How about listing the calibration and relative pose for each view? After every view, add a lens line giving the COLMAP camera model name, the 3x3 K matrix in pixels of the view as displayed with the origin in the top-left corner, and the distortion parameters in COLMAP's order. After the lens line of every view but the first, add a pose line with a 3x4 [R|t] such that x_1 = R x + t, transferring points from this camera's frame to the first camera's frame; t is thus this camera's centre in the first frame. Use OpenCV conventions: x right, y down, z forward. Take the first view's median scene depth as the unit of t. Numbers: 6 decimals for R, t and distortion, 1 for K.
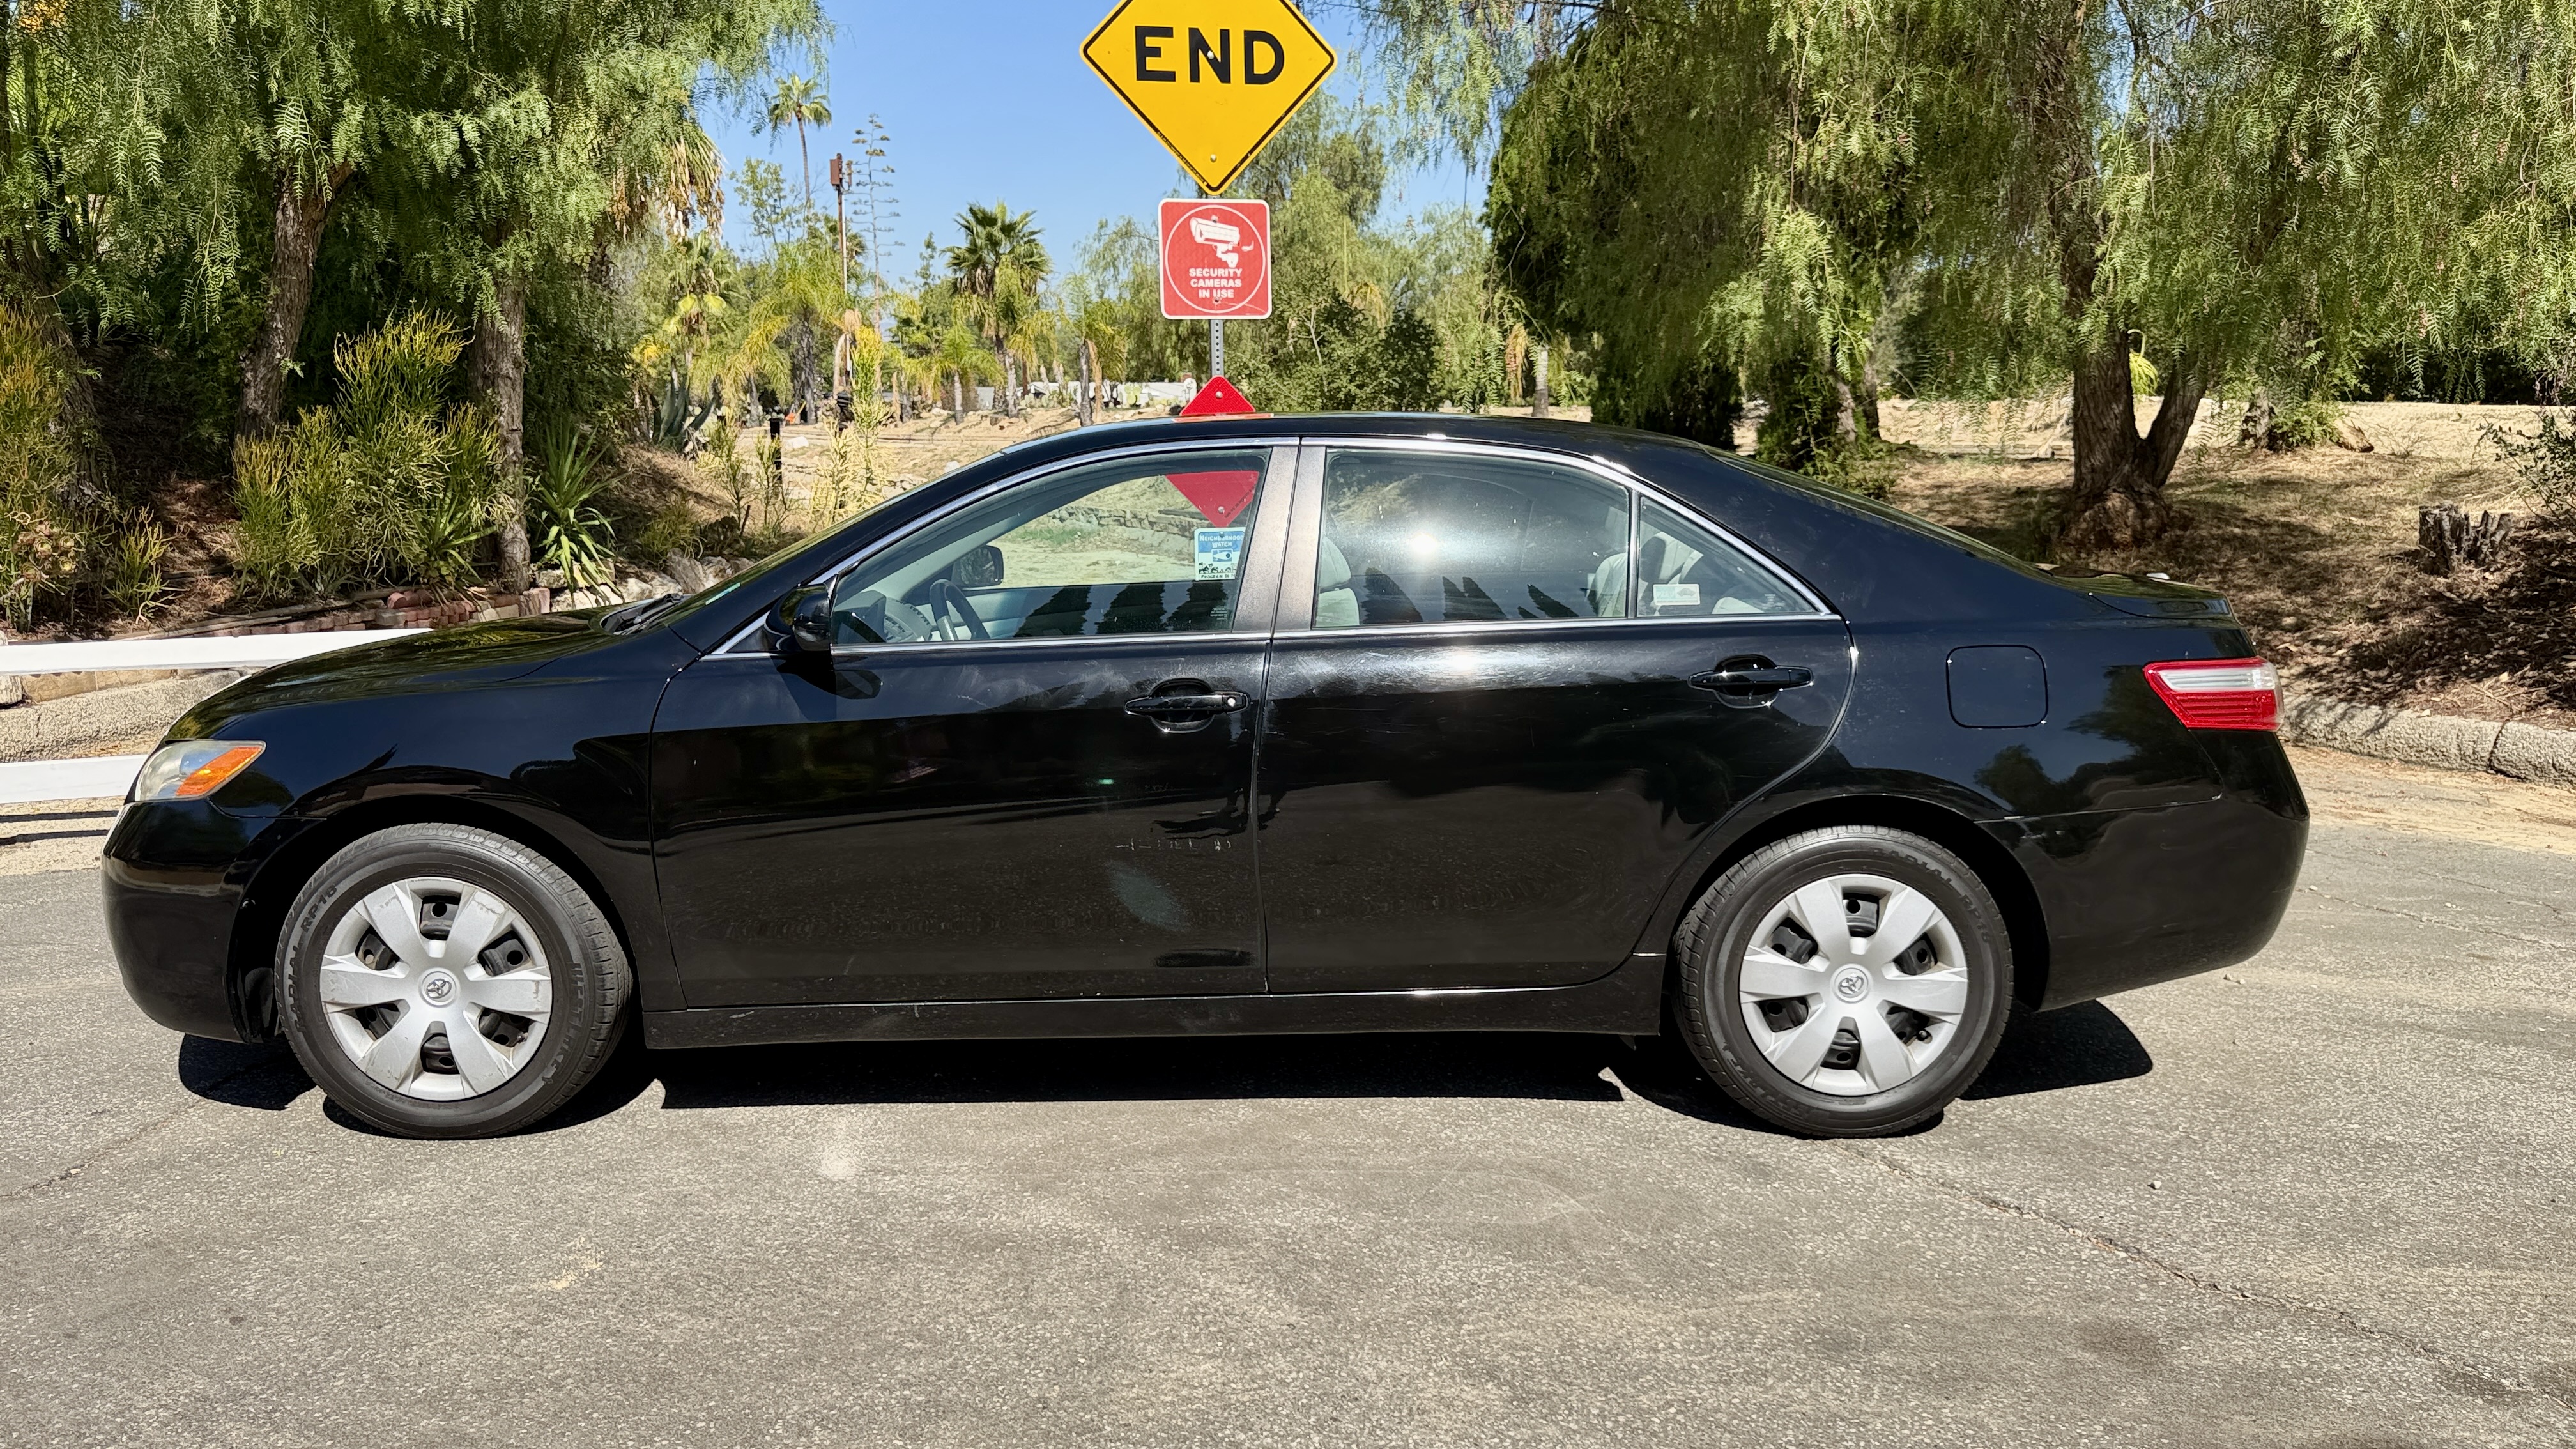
lens RADIAL K [[1767.4, 0, 1281.8], [0, 1767.4, 720.2], [0, 0, 1]] dist [0.136583, -0.281674]
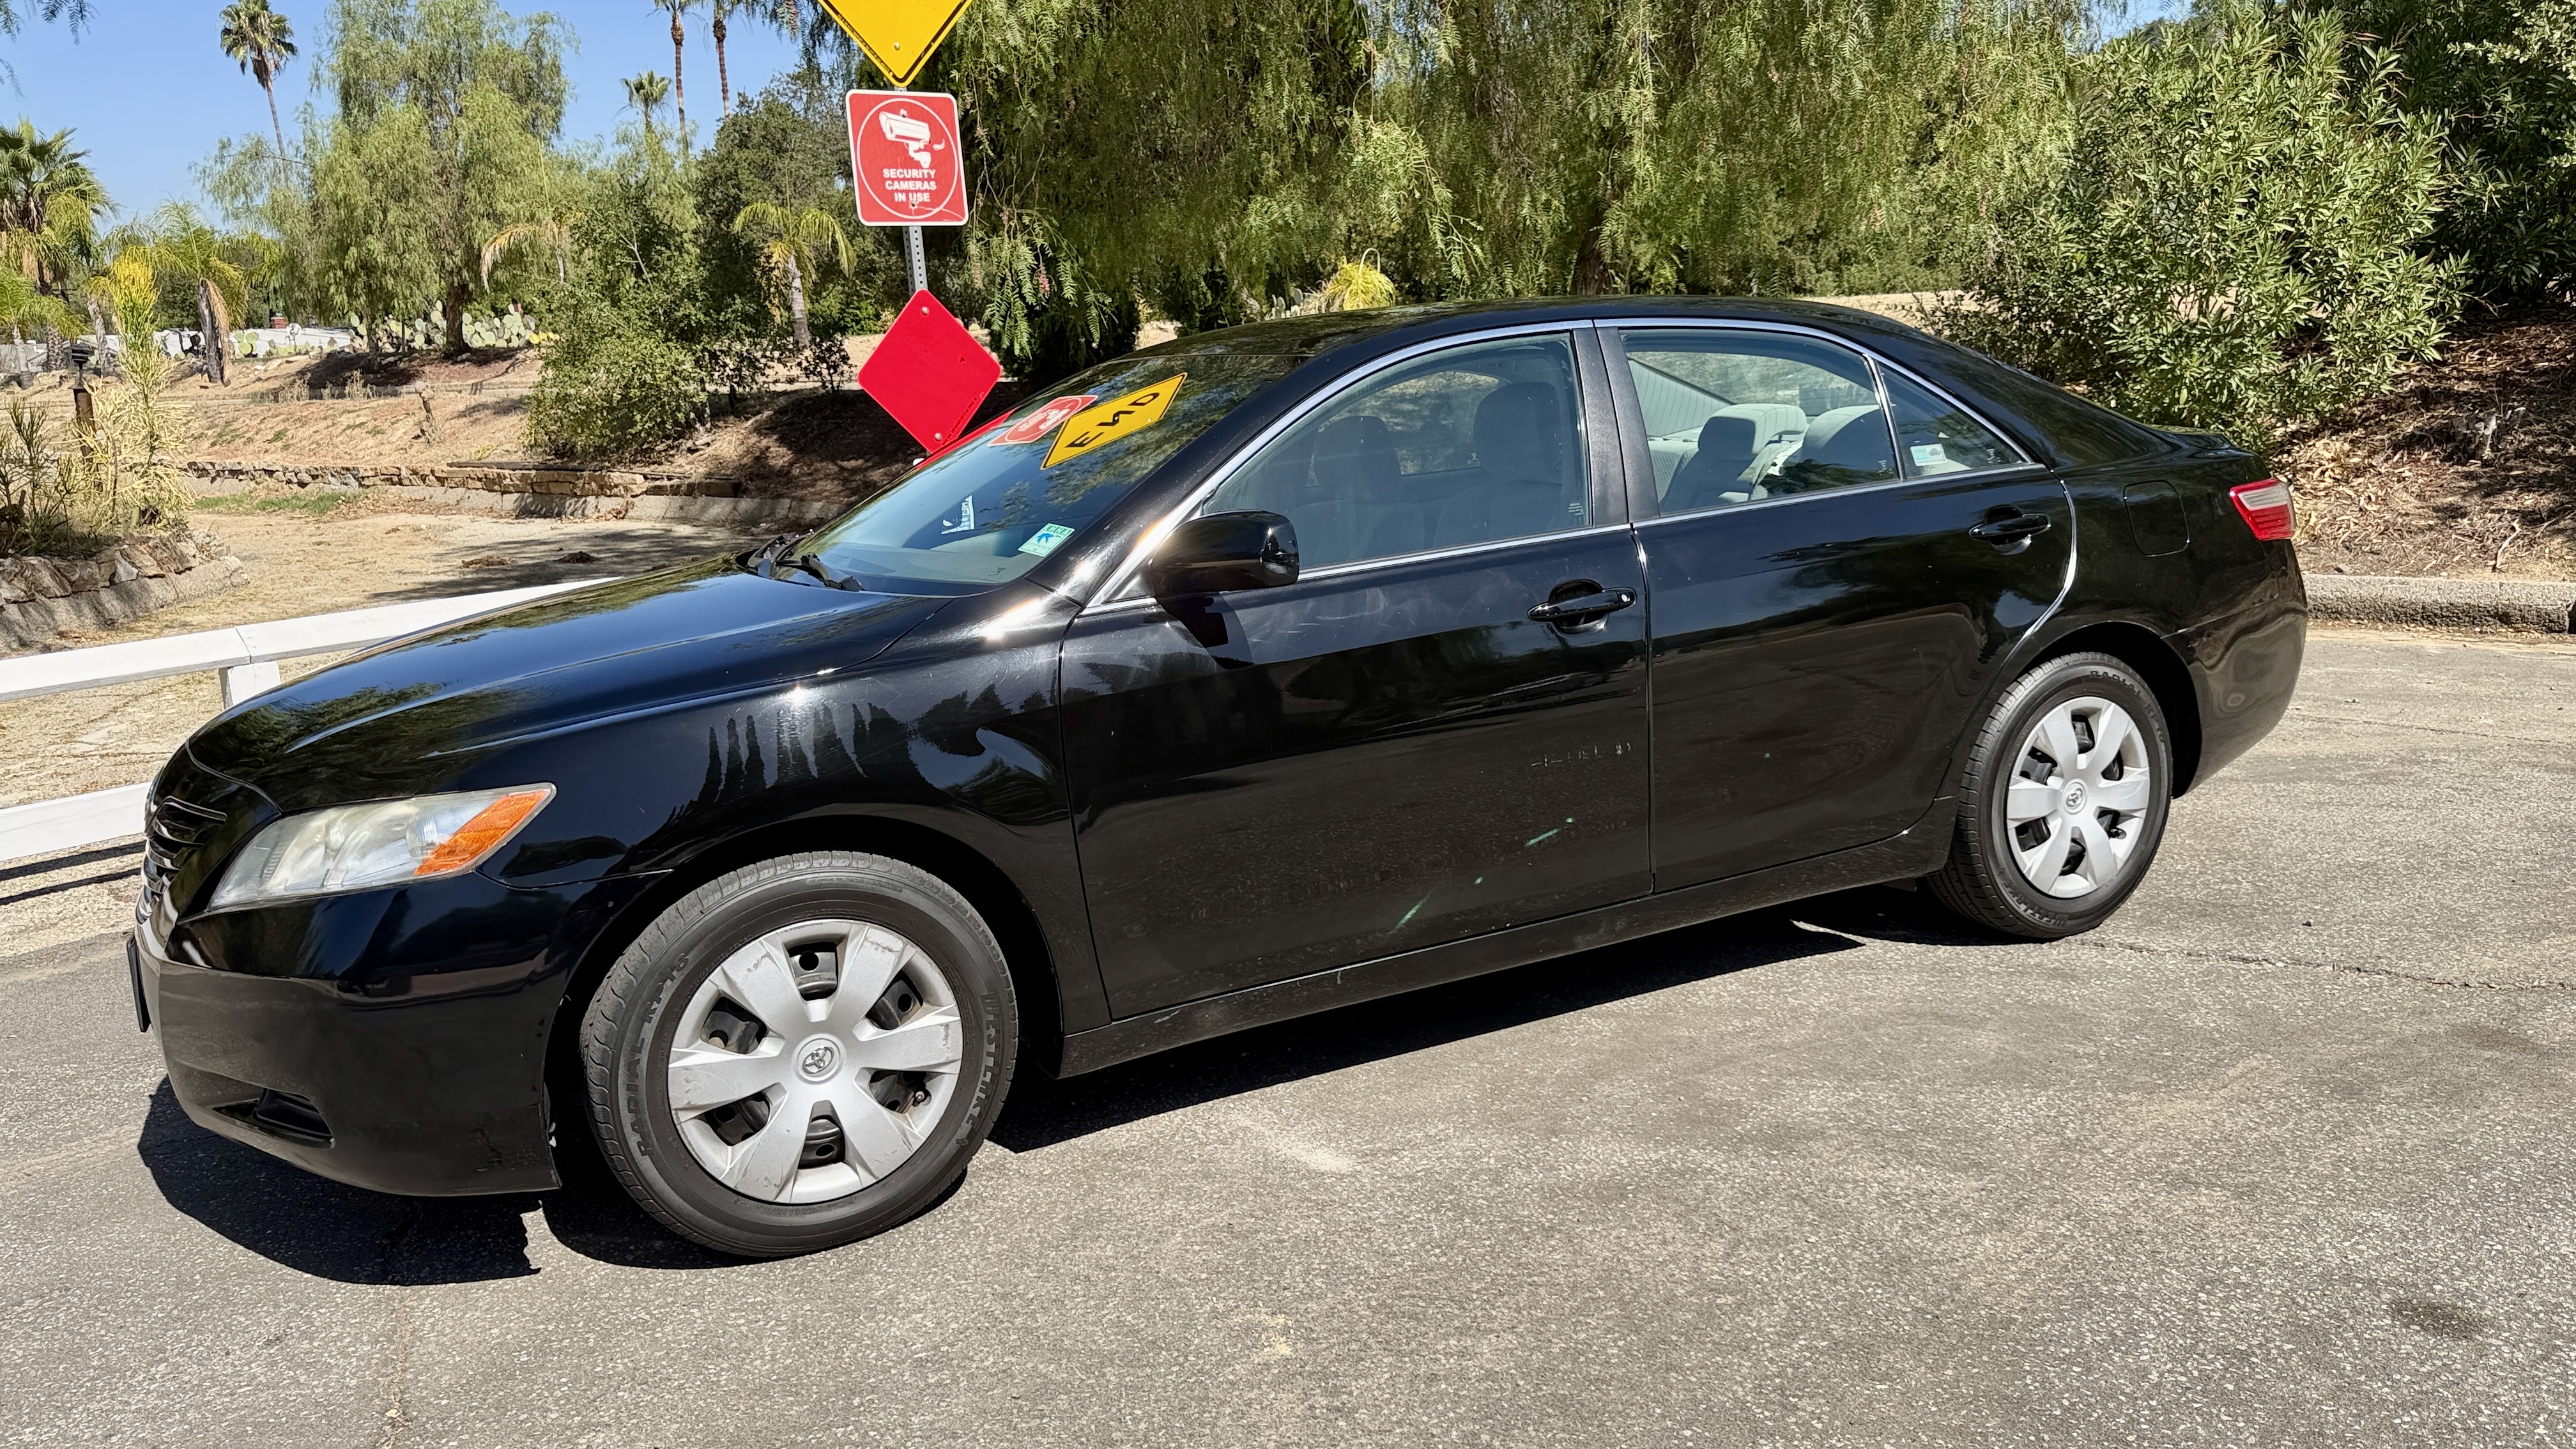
lens RADIAL K [[1767.4, 0, 1281.8], [0, 1767.4, 720.2], [0, 0, 1]] dist [0.136583, -0.281674]
pose [[0.900132, -0.127749, 0.416465, -0.662555], [0.112002, 0.991763, 0.062143, -0.028313], [-0.420974, -0.009292, 0.907025, 0.224399]]
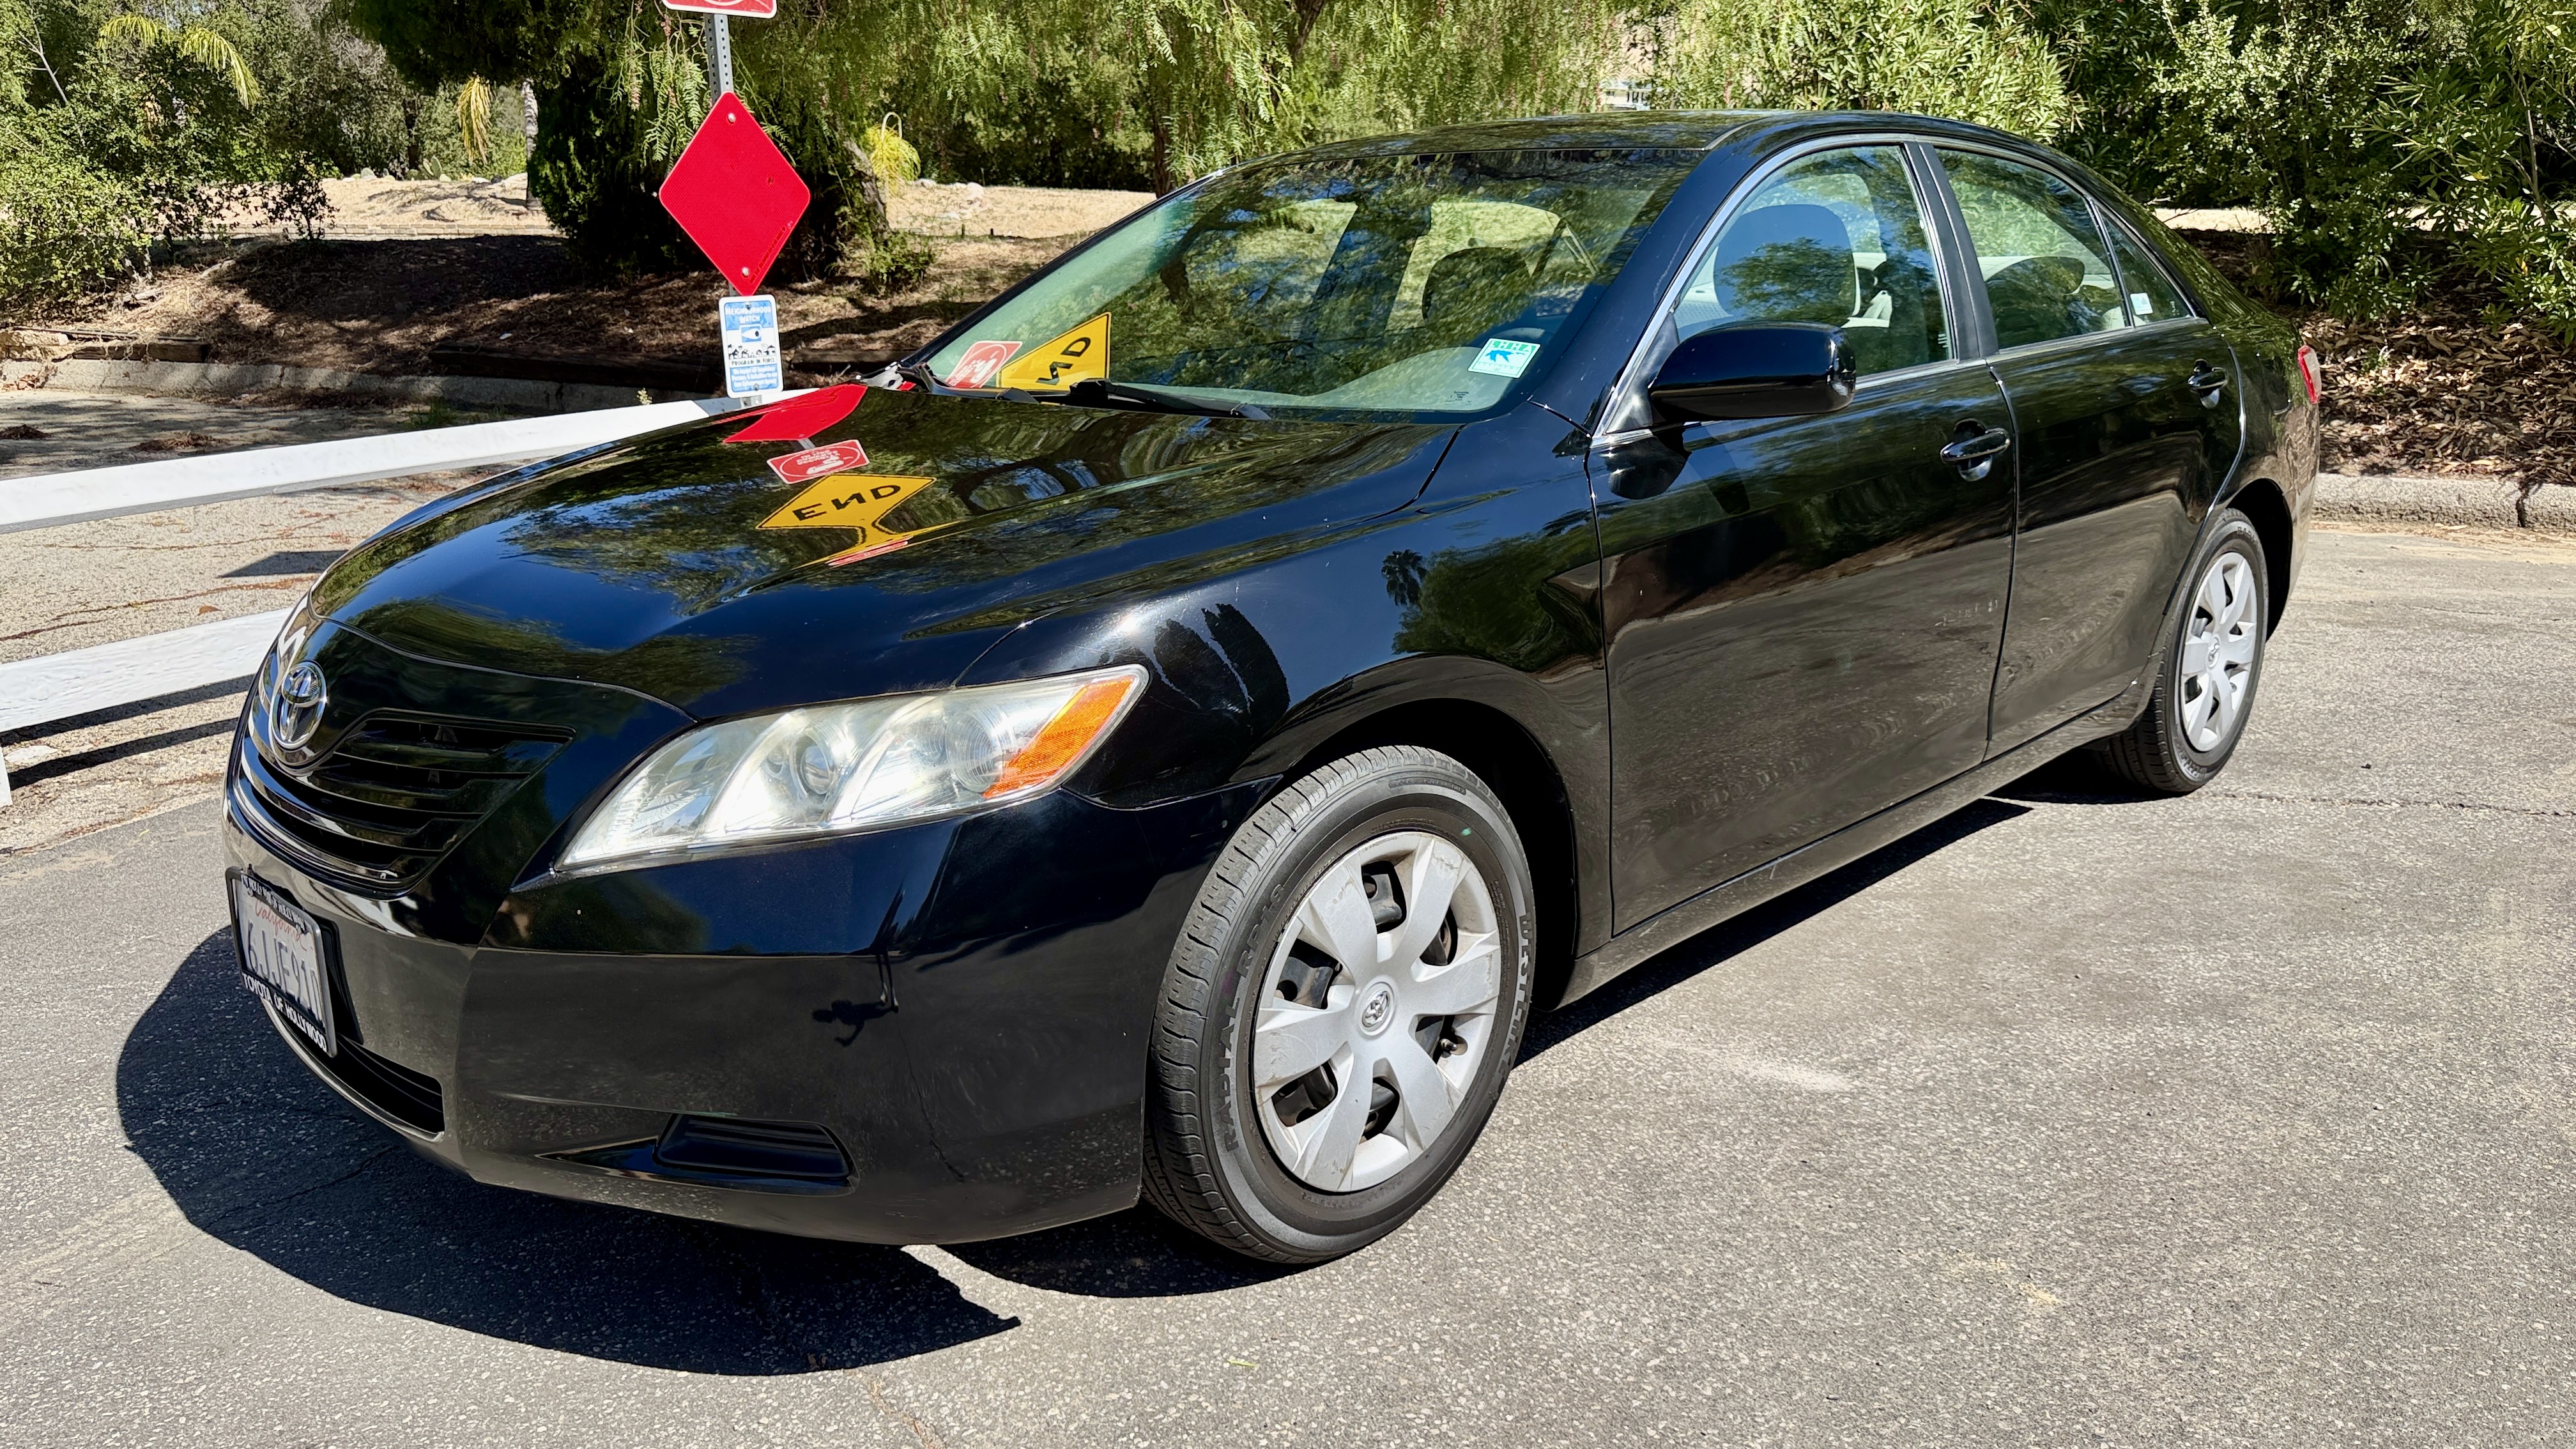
lens RADIAL K [[1800.0, 0, 1296.6], [0, 1800.0, 739.0], [0, 0, 1]] dist [-0.002373, -0.008596]
pose [[0.729139, -0.189097, 0.657722, -0.985155], [0.108094, 0.980826, 0.162159, -0.053185], [-0.675775, -0.047141, 0.735599, 0.627372]]
